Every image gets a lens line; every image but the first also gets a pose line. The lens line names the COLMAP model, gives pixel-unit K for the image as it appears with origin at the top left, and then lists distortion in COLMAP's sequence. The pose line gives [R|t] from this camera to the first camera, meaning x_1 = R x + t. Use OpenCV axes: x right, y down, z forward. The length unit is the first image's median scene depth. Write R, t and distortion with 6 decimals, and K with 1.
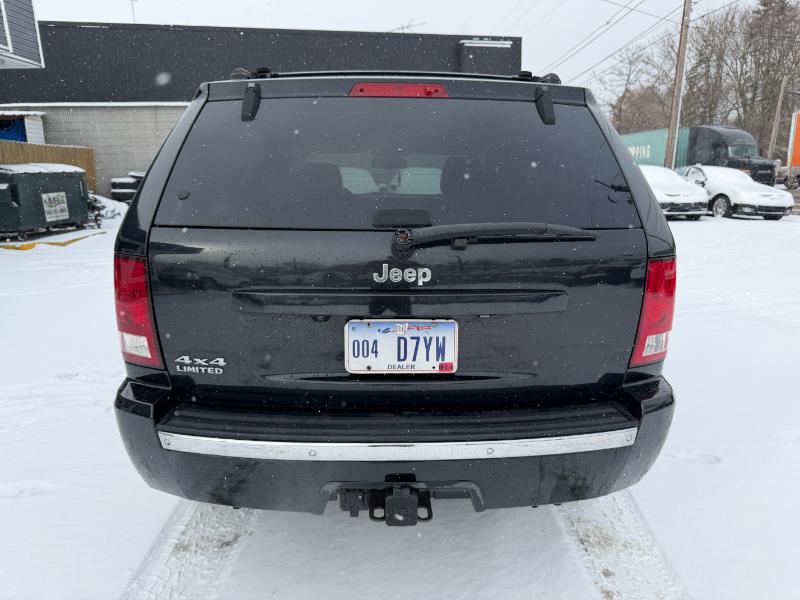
lens RADIAL K [[567.3, 0, 402.5], [0, 567.3, 294.9], [0, 0, 1]] dist [0.026036, -0.039265]
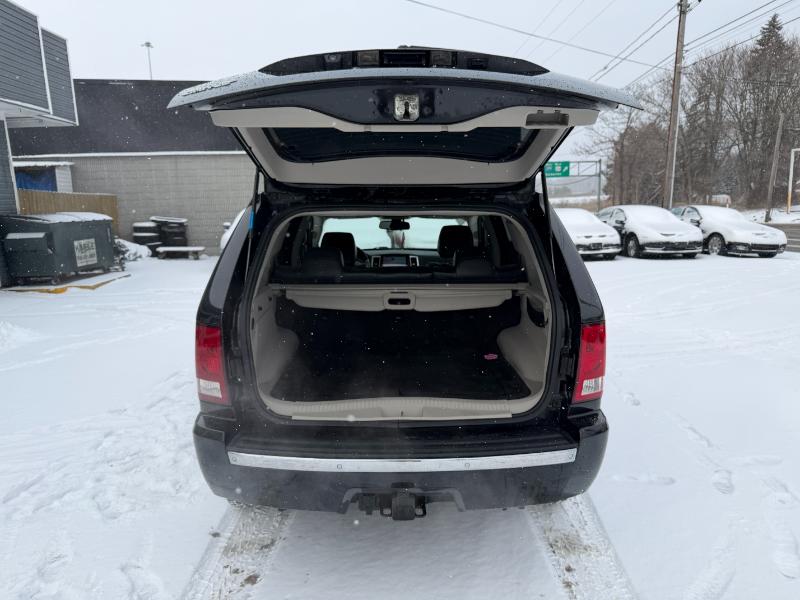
lens RADIAL K [[567.3, 0, 399.0], [0, 567.3, 294.0], [0, 0, 1]] dist [0.026036, -0.039265]
pose [[0.999804, -0.005903, -0.018890, 0.004272], [0.004741, 0.998125, -0.061017, -0.014734], [0.019215, 0.060915, 0.997958, -0.105472]]
